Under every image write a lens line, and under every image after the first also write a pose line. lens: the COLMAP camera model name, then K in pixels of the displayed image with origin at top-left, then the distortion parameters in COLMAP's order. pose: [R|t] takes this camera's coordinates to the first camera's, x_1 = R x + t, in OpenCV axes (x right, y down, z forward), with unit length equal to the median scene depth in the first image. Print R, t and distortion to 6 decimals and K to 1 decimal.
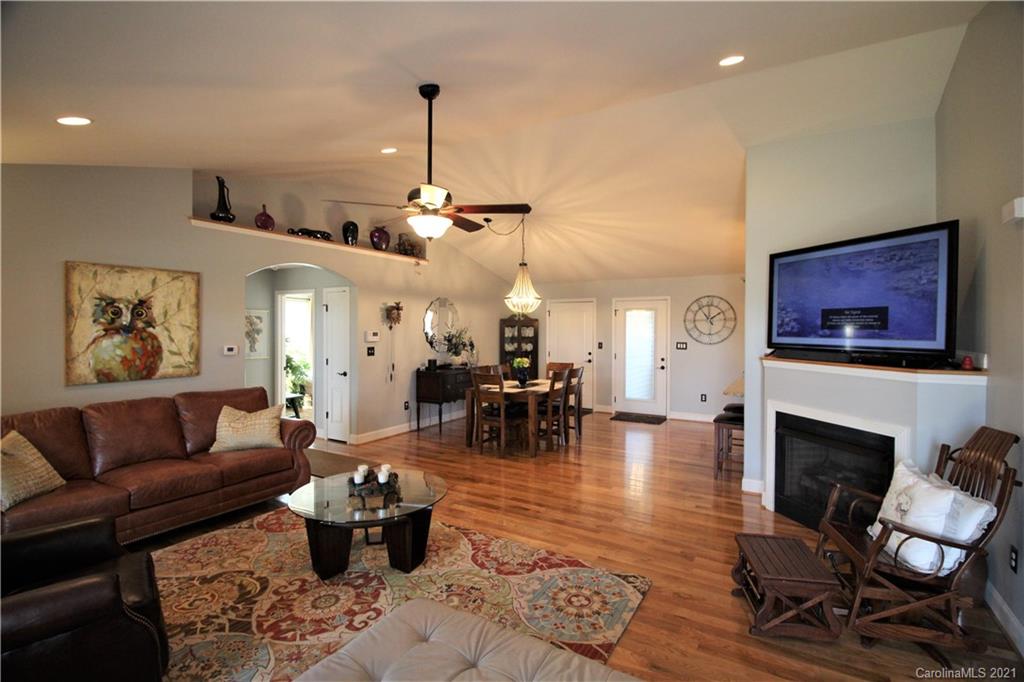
lens RADIAL K [[473.4, 0, 515.0], [0, 473.4, 333.9], [0, 0, 1]] dist [0.001951, -0.014208]
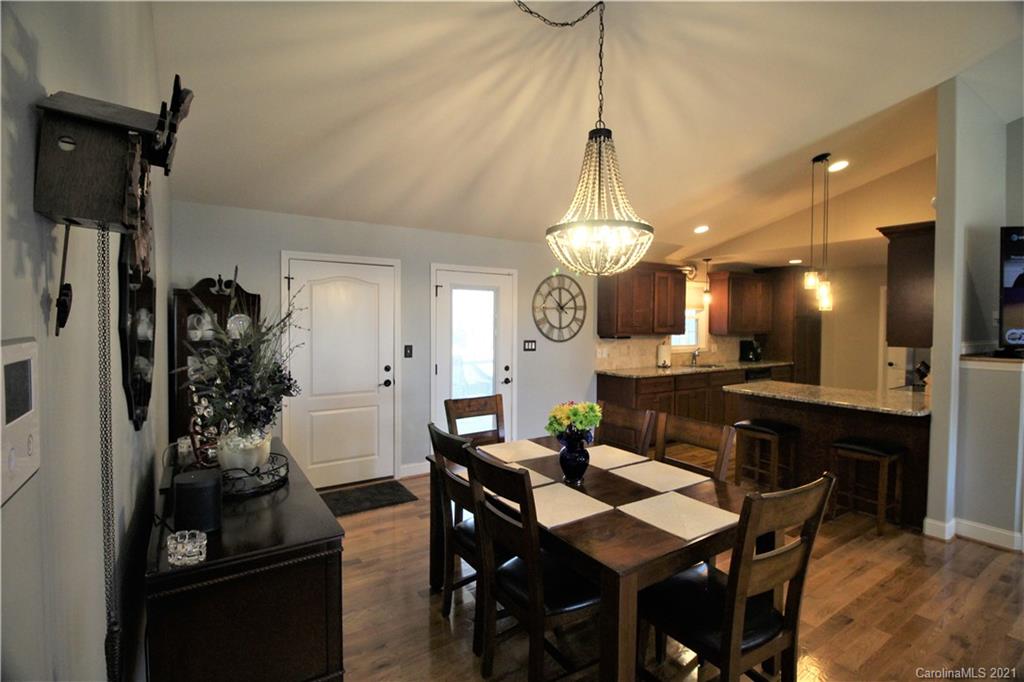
lens RADIAL K [[473.4, 0, 515.0], [0, 473.4, 333.9], [0, 0, 1]] dist [0.001951, -0.014208]
pose [[0.432409, -0.020016, 0.901456, -0.480476], [0.006837, 0.999798, 0.018920, -0.007605], [-0.901652, -0.002018, 0.432458, 1.326045]]
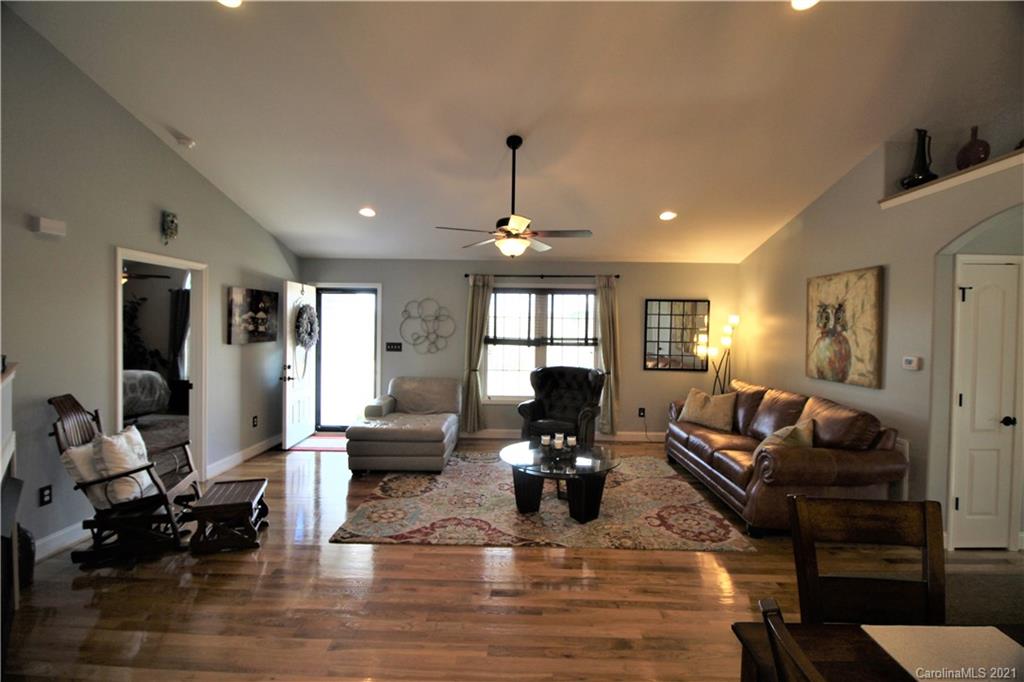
lens RADIAL K [[463.9, 0, 510.2], [0, 463.9, 336.2], [0, 0, 1]] dist [-0.003458, -0.015630]
pose [[-0.872272, -0.007902, -0.488957, 0.303562], [-0.024886, 0.999291, 0.028247, -0.012214], [0.488387, 0.036808, -0.871850, 1.443331]]
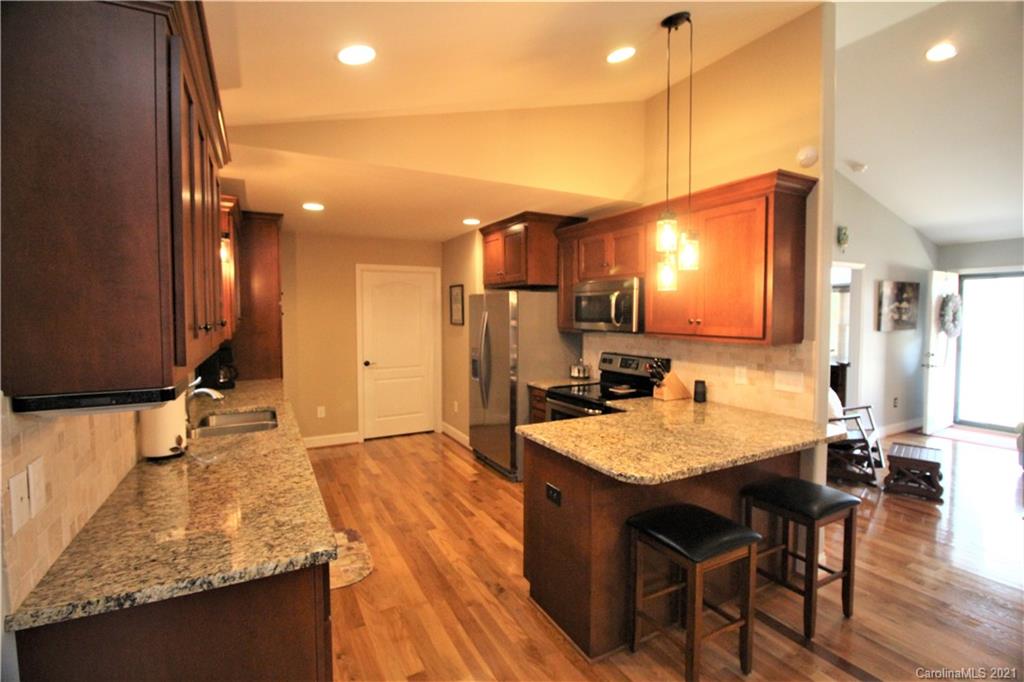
lens RADIAL K [[473.4, 0, 515.0], [0, 473.4, 333.9], [0, 0, 1]] dist [0.001951, -0.014208]
pose [[-0.858383, -0.024143, 0.512440, 0.532041], [0.005631, 0.998388, 0.056471, -0.016160], [-0.512978, 0.051359, -0.856864, 1.759077]]
